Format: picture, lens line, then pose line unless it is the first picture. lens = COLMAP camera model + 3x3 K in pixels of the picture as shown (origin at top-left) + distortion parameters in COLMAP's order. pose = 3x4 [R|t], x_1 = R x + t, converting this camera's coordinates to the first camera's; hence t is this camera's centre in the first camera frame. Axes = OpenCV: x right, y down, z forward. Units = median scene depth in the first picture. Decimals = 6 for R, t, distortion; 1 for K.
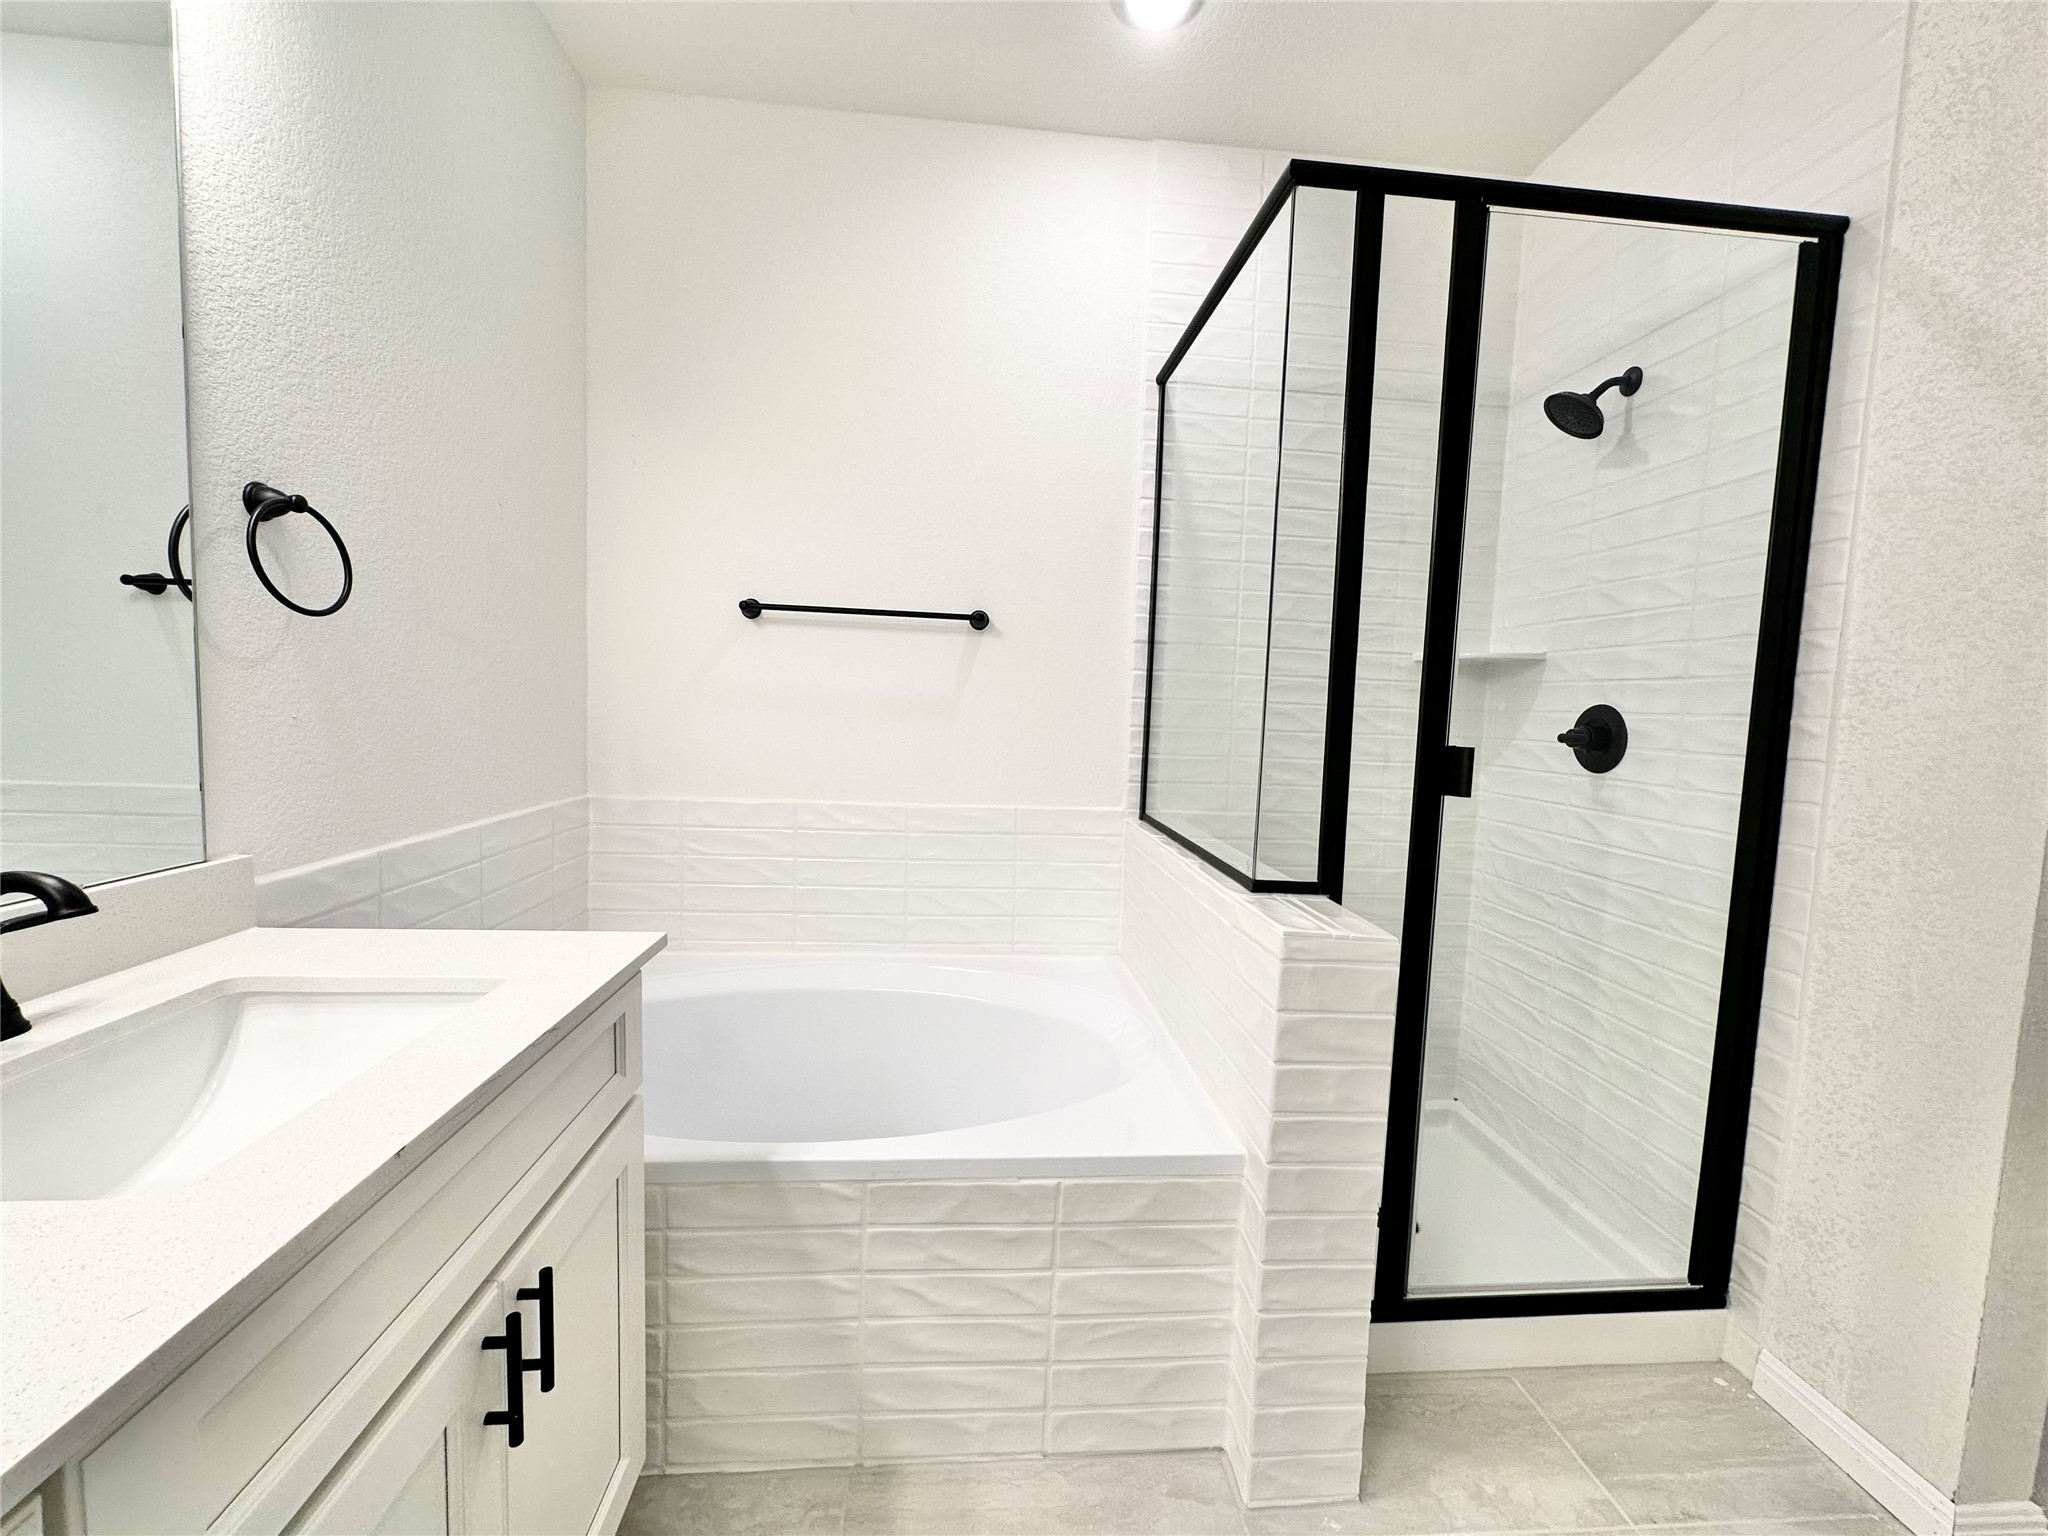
lens RADIAL K [[821.4, 0, 1026.8], [0, 821.4, 768.2], [0, 0, 1]] dist [-0.002293, -0.000137]
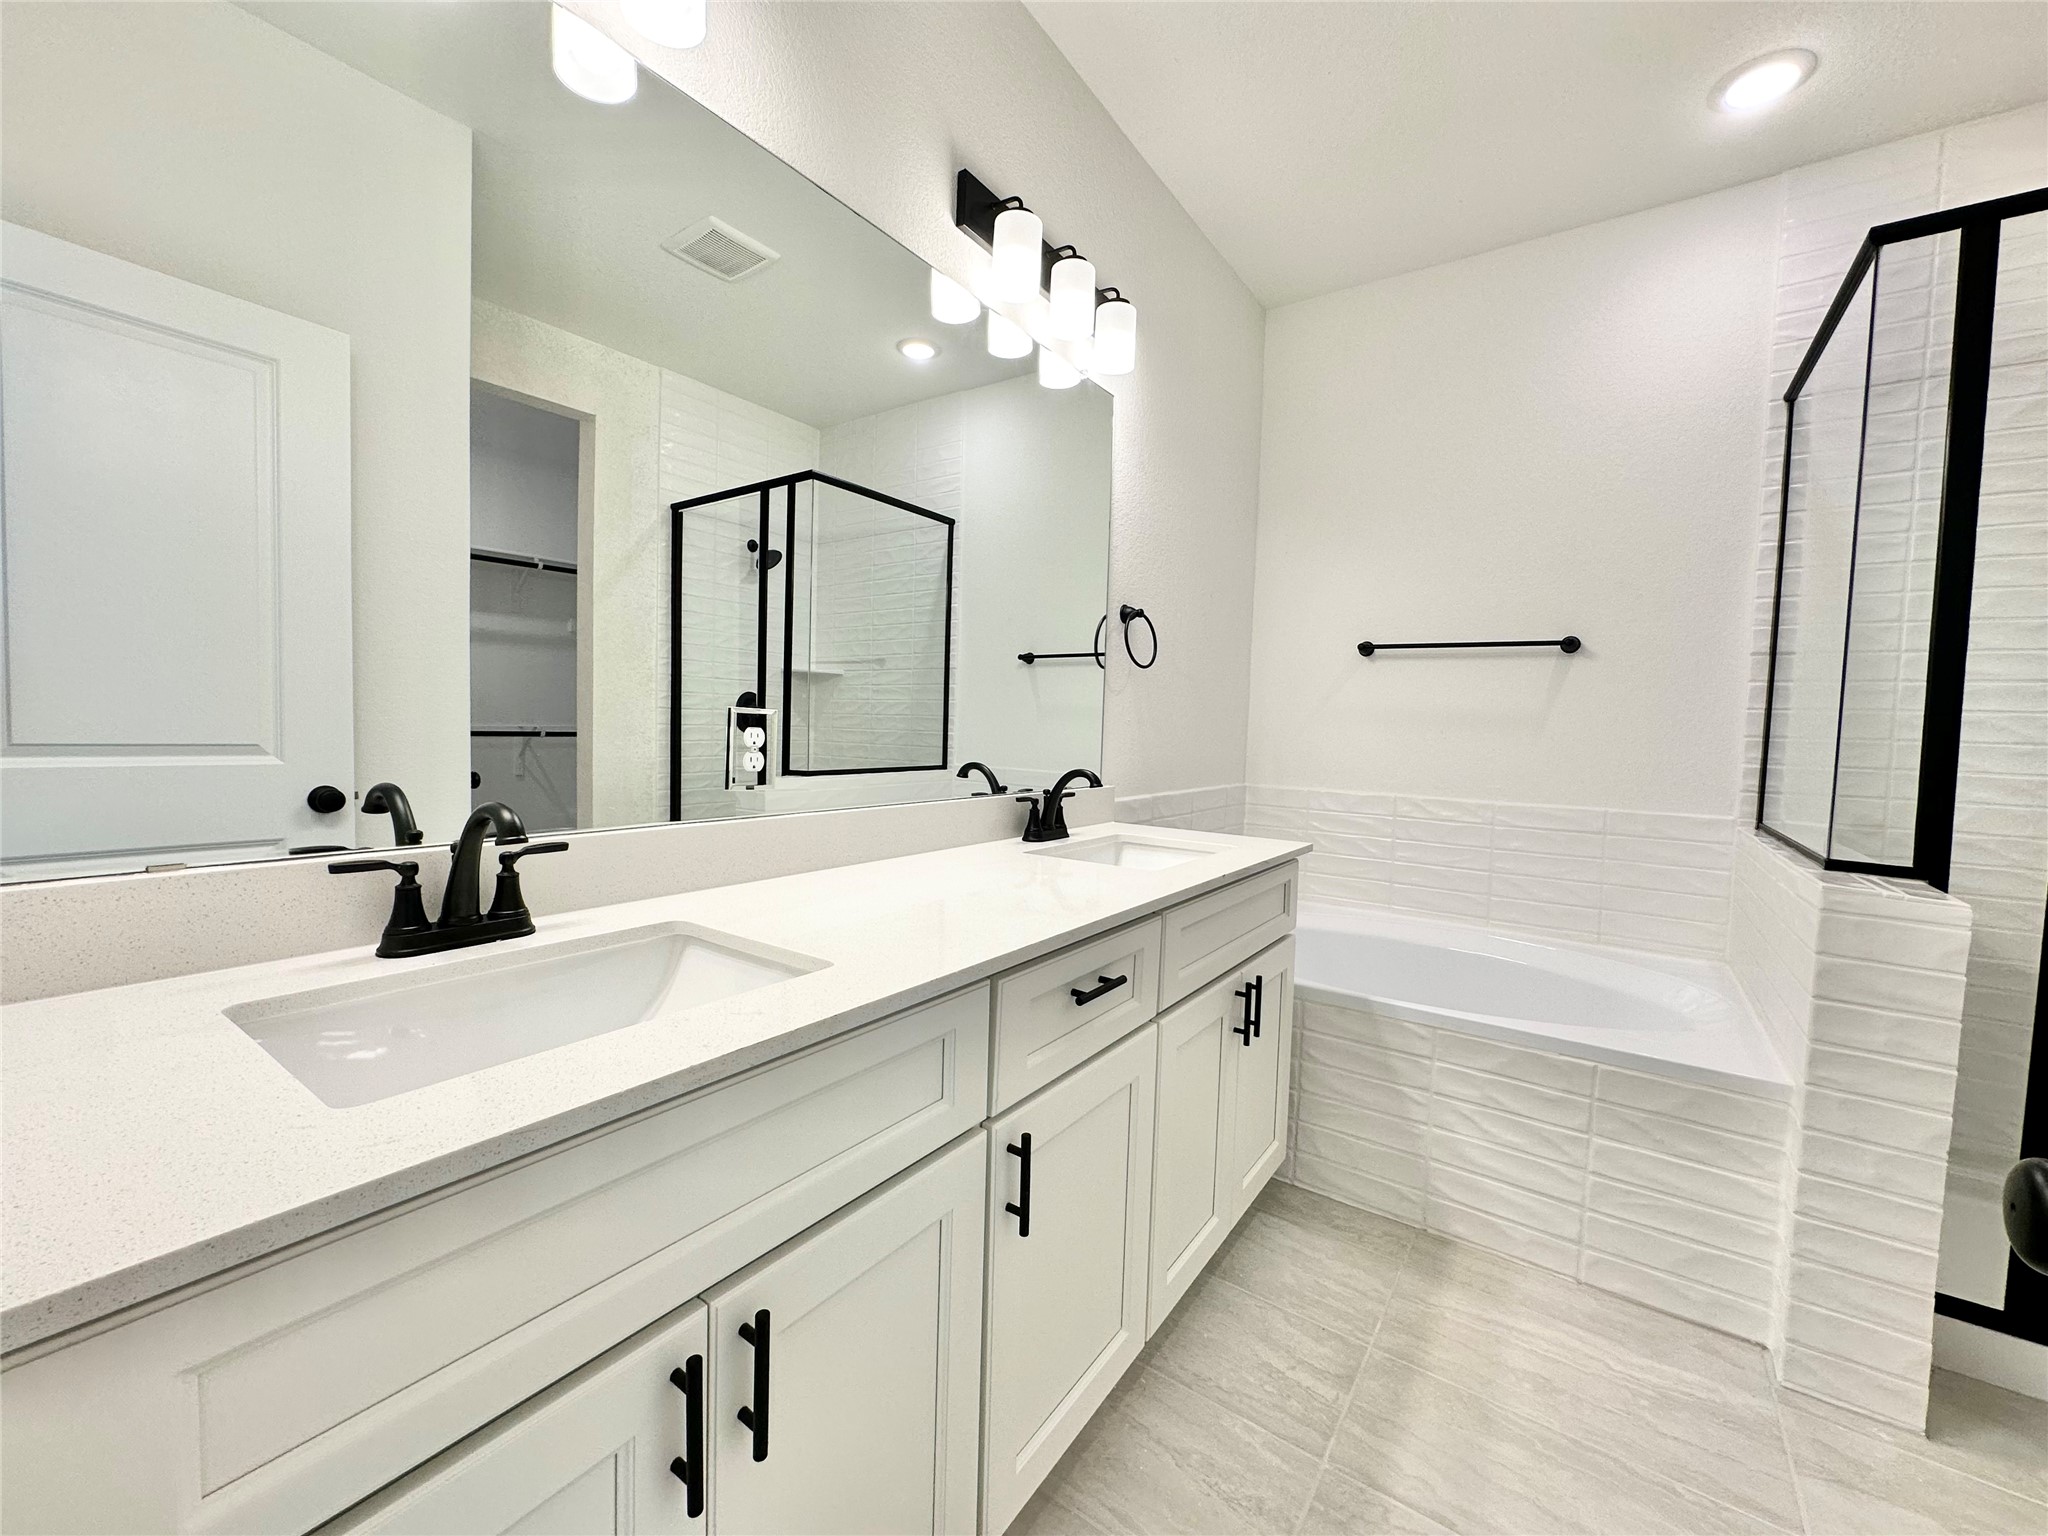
lens RADIAL K [[821.4, 0, 1024.7], [0, 821.4, 767.4], [0, 0, 1]] dist [-0.002293, -0.000137]
pose [[0.764129, 0.021511, -0.644705, 0.171915], [-0.053437, 0.998120, -0.030032, 0.112432], [0.642847, 0.057400, 0.763841, -0.602638]]
